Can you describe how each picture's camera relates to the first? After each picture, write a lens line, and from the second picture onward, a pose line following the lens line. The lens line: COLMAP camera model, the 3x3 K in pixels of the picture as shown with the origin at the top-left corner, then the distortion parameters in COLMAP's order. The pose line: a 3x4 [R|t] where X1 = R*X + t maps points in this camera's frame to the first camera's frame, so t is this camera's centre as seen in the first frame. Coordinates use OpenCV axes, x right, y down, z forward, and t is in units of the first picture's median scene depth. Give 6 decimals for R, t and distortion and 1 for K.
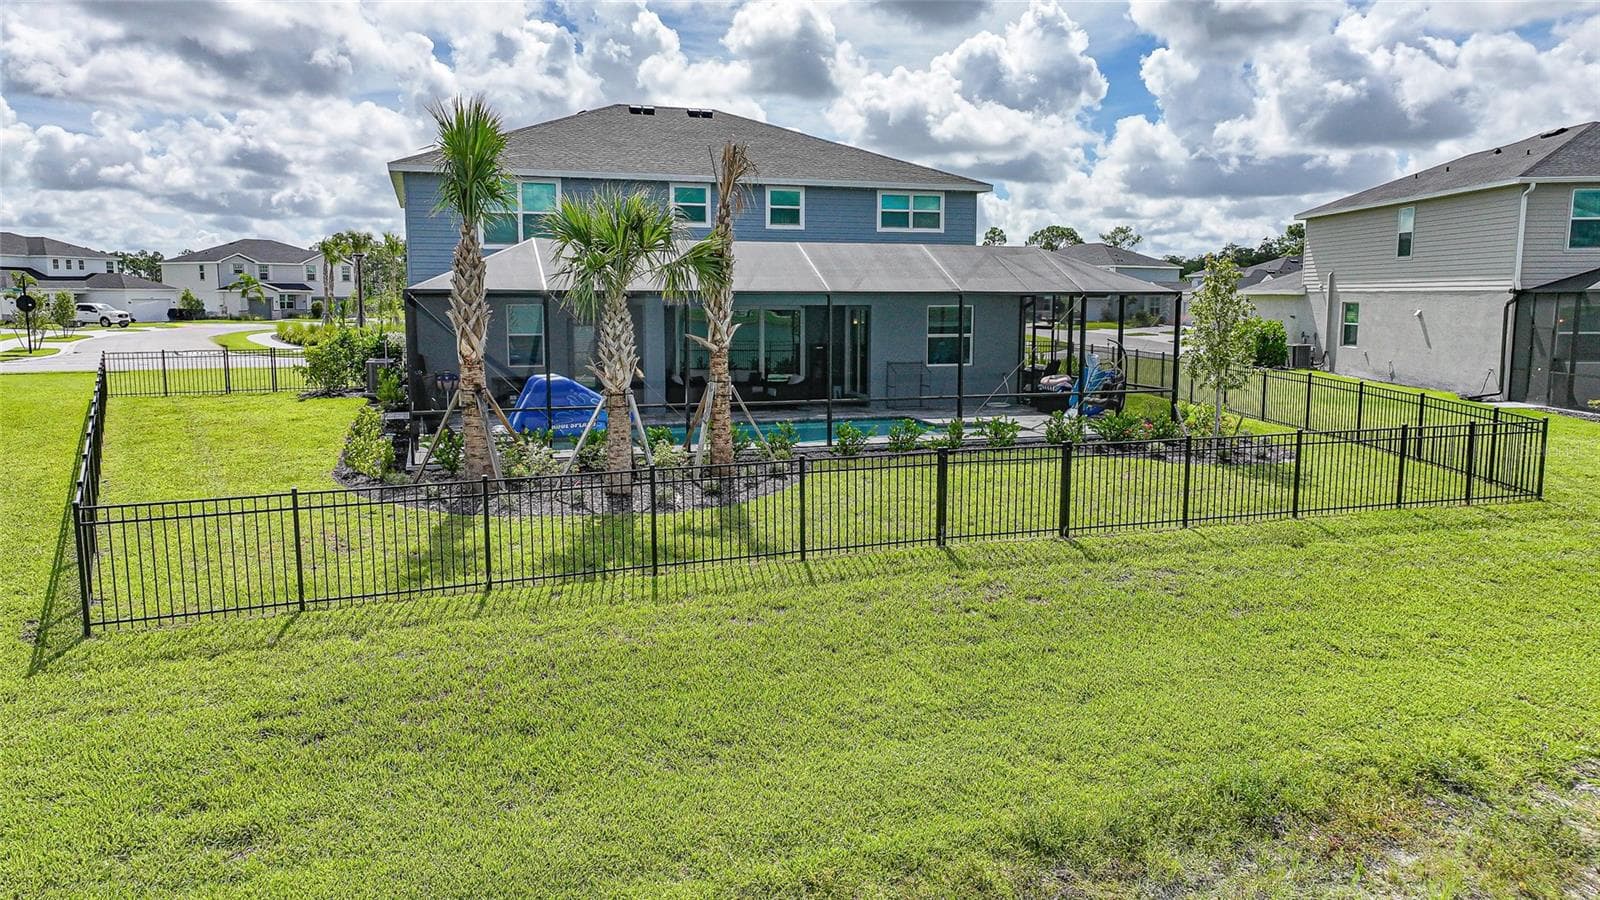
lens RADIAL K [[1139.6, 0, 800.0], [0, 1139.6, 450.0], [0, 0, 1]] dist [0.003085, 0.004618]
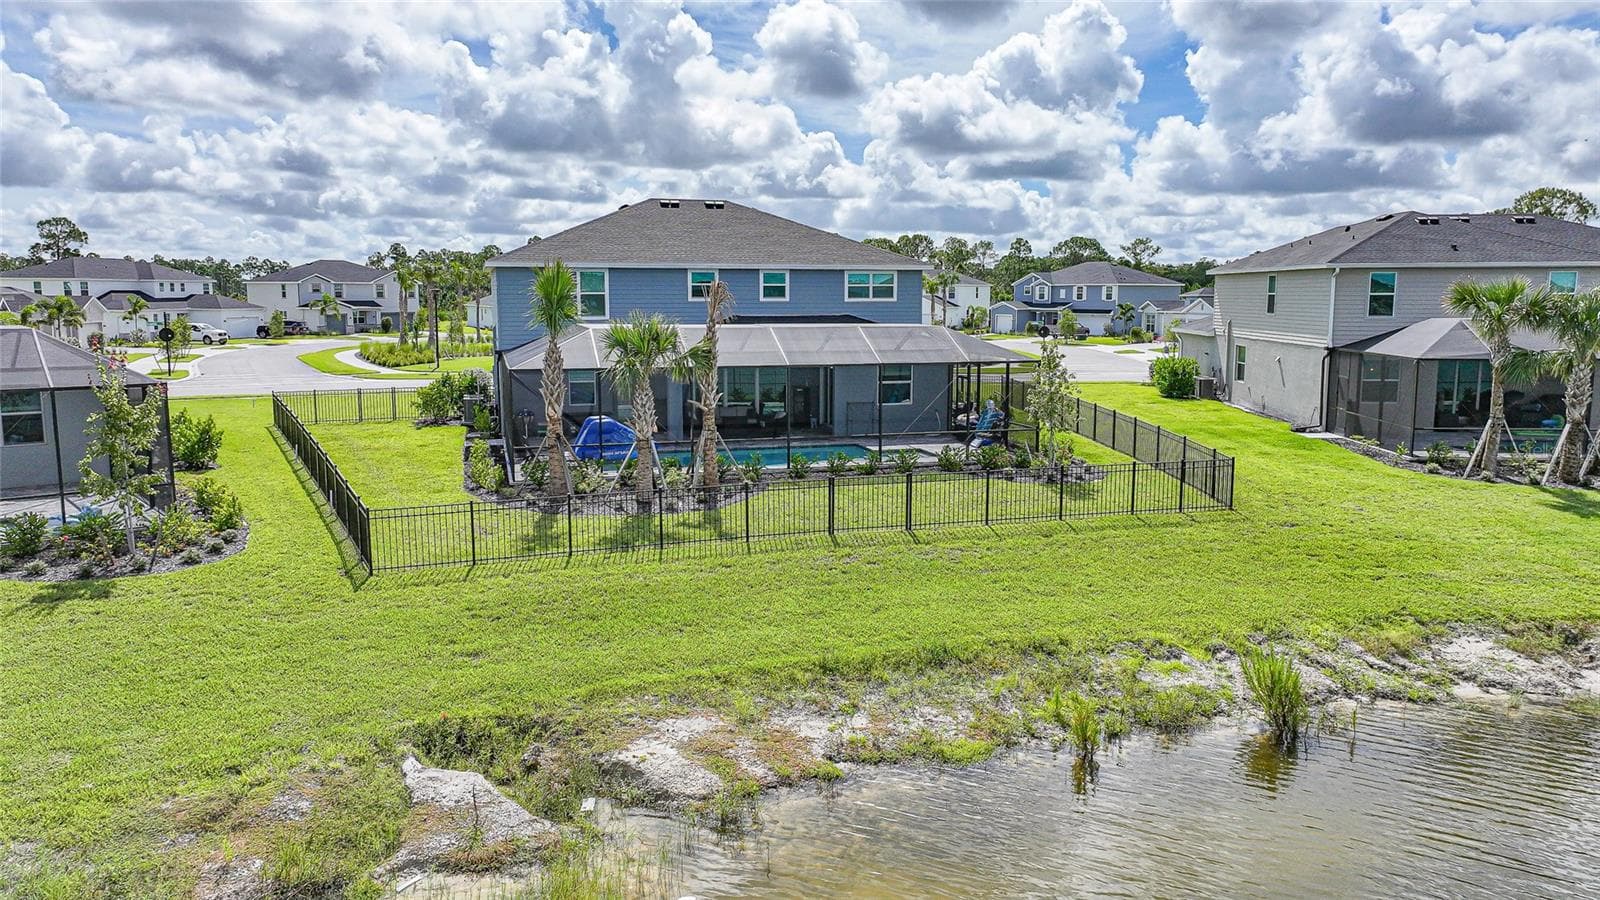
lens RADIAL K [[1170.8, 0, 800.0], [0, 1170.8, 450.0], [0, 0, 1]] dist [0.008469, 0.004295]
pose [[0.999304, 0.005272, -0.036921, 0.024517], [-0.005169, 0.999982, 0.002883, -0.008058], [0.036936, -0.002690, 0.999314, -0.128866]]
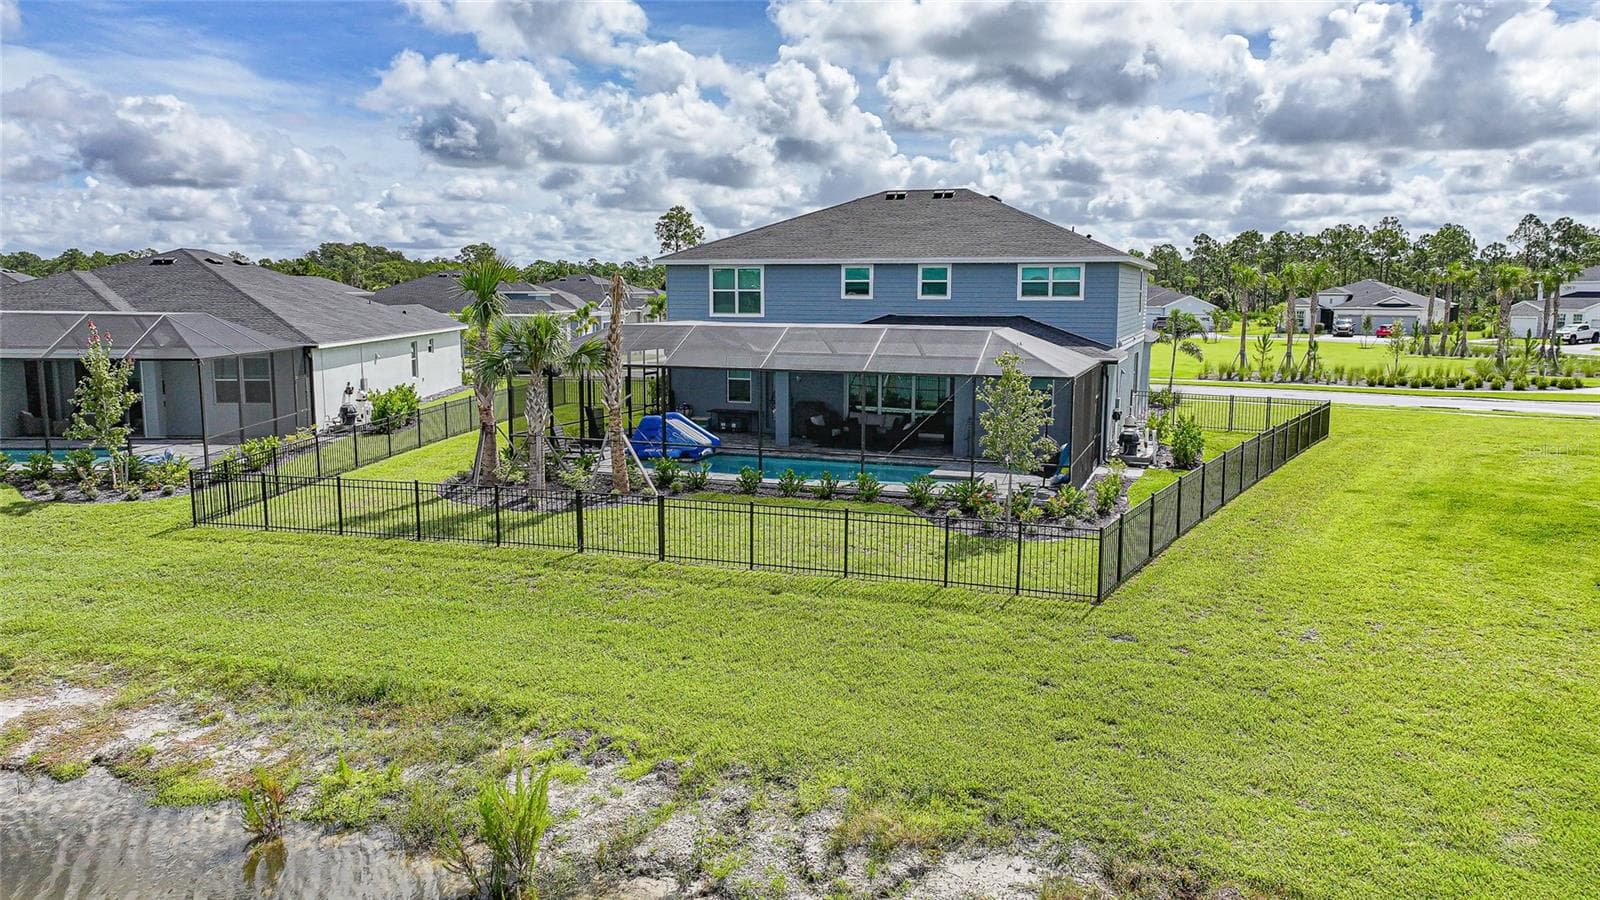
lens RADIAL K [[1173.9, 0, 798.2], [0, 1173.9, 414.0], [0, 0, 1]] dist [0.011505, 0.004732]
pose [[0.757643, 0.068663, -0.649047, 0.235738], [-0.087582, 0.996152, 0.003148, -0.022976], [0.646766, 0.054460, 0.760741, -0.005056]]
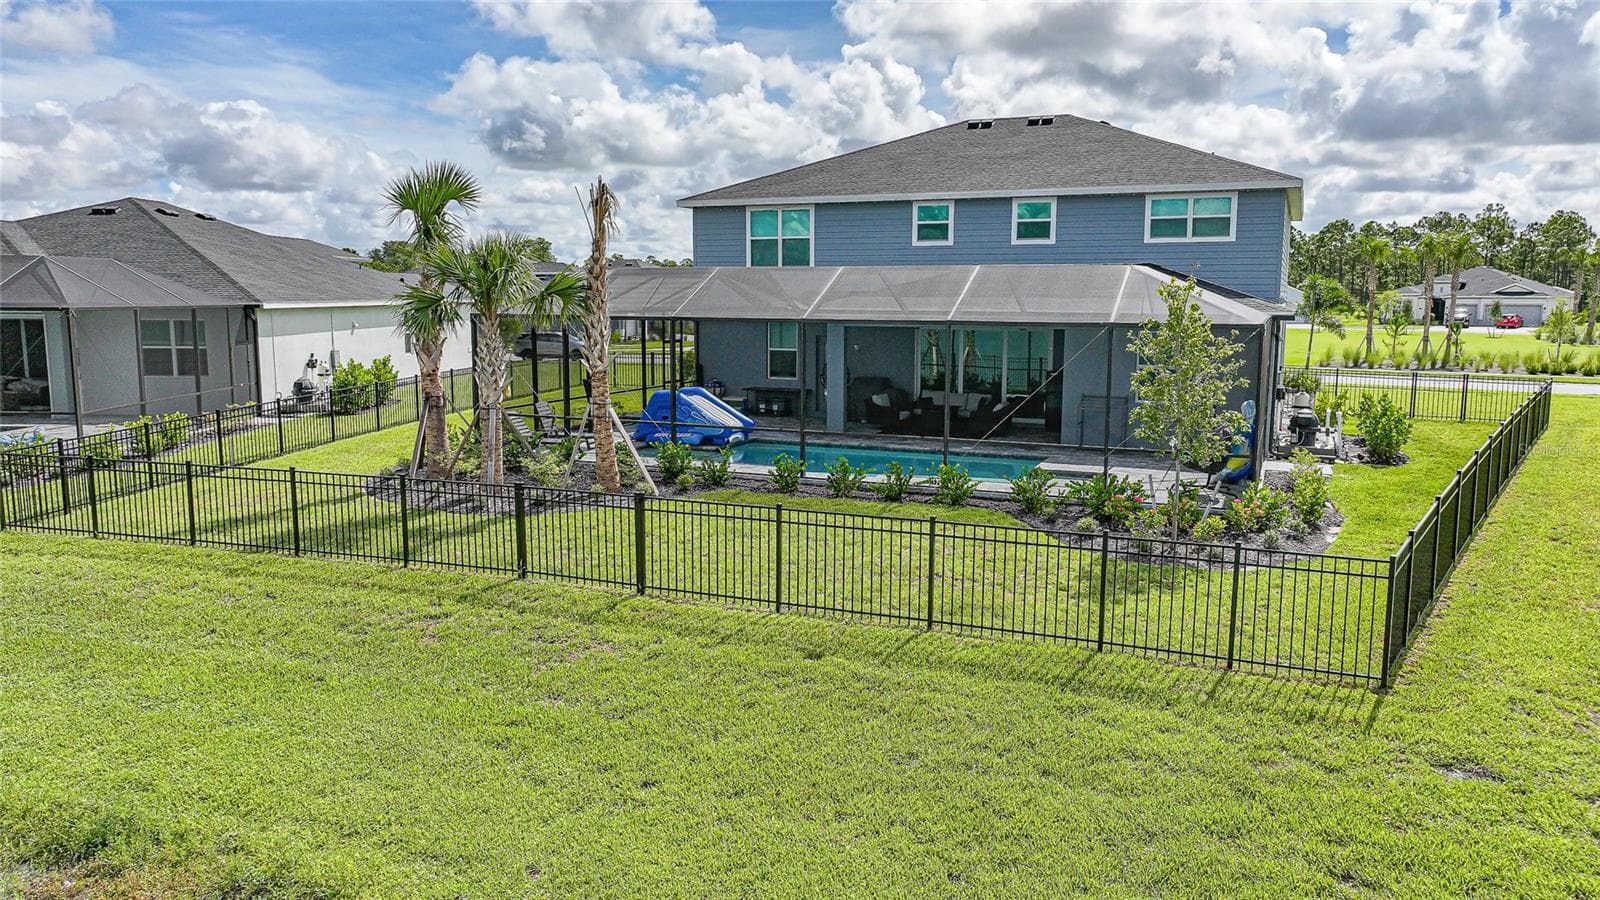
lens RADIAL K [[1139.6, 0, 800.0], [0, 1139.6, 450.0], [0, 0, 1]] dist [0.003085, 0.004618]
pose [[0.721546, 0.092424, -0.686170, 0.171578], [-0.092745, 0.995021, 0.036498, -0.015594], [0.686127, 0.037304, 0.726525, 0.072487]]
